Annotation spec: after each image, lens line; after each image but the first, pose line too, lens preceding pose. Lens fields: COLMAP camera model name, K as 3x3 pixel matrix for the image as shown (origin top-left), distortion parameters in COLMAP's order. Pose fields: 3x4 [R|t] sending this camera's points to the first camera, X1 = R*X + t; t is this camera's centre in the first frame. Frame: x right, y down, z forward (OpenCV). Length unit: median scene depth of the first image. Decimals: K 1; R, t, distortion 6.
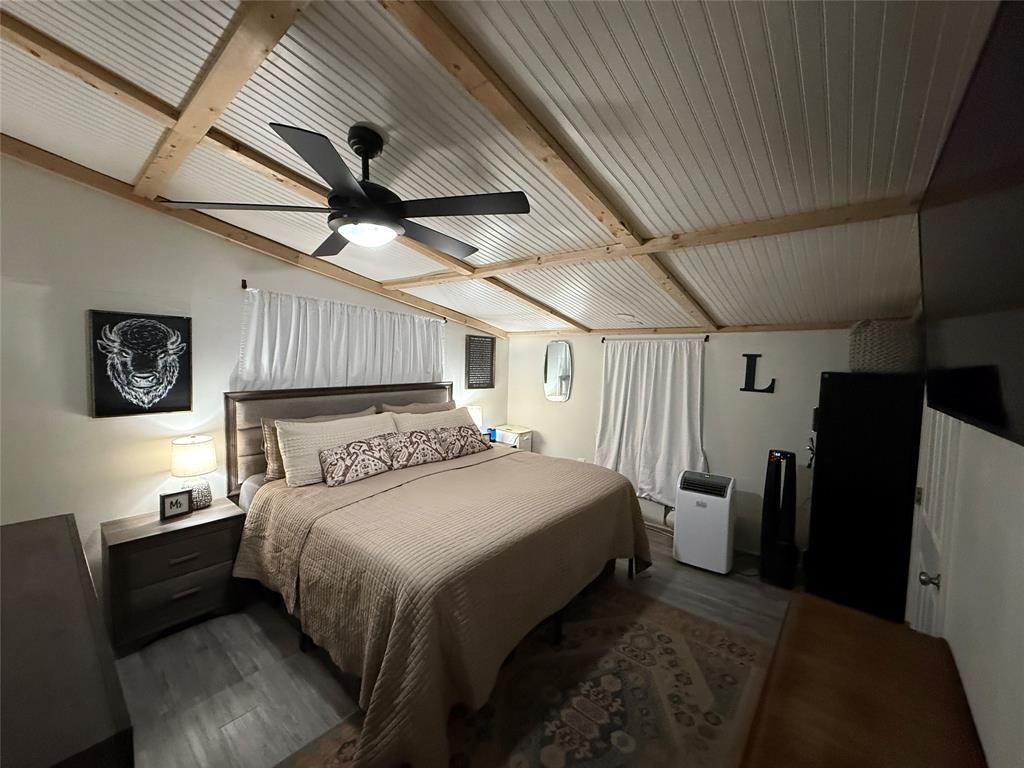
lens RADIAL K [[405.8, 0, 509.2], [0, 405.8, 382.9], [0, 0, 1]] dist [-0.001090, 0.000502]
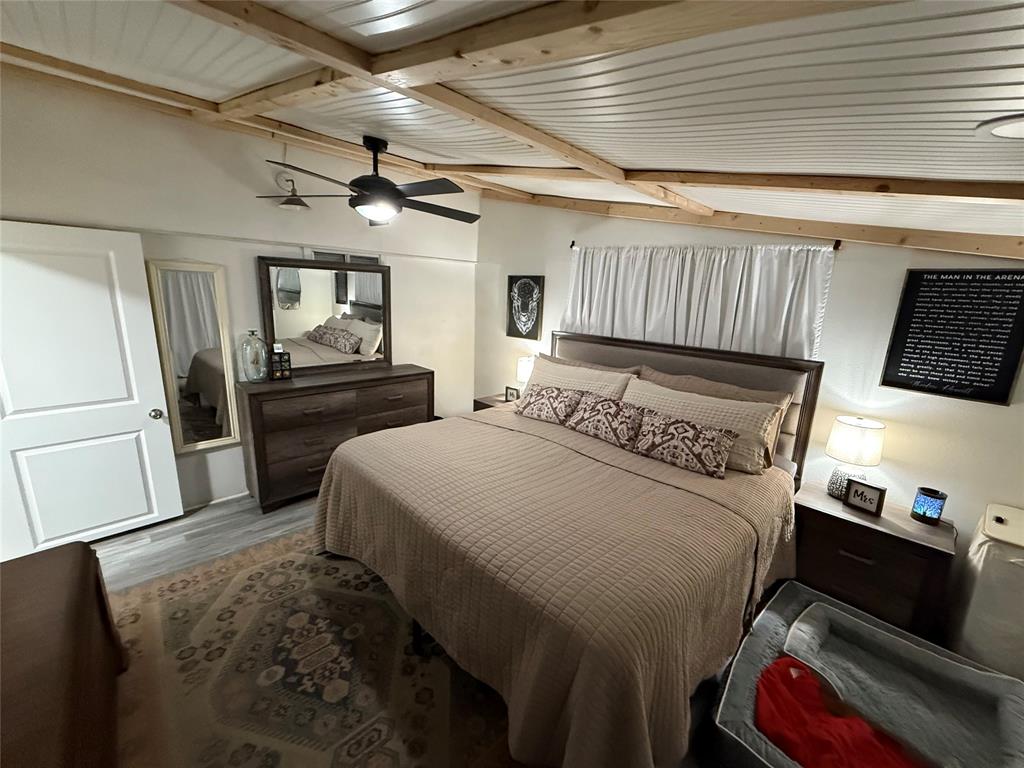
lens RADIAL K [[405.8, 0, 509.2], [0, 405.8, 382.9], [0, 0, 1]] dist [-0.001090, 0.000502]
pose [[-0.096081, 0.196140, -0.975857, 0.723994], [-0.101494, 0.973353, 0.205629, -0.076540], [0.990186, 0.118801, -0.073613, 1.061073]]
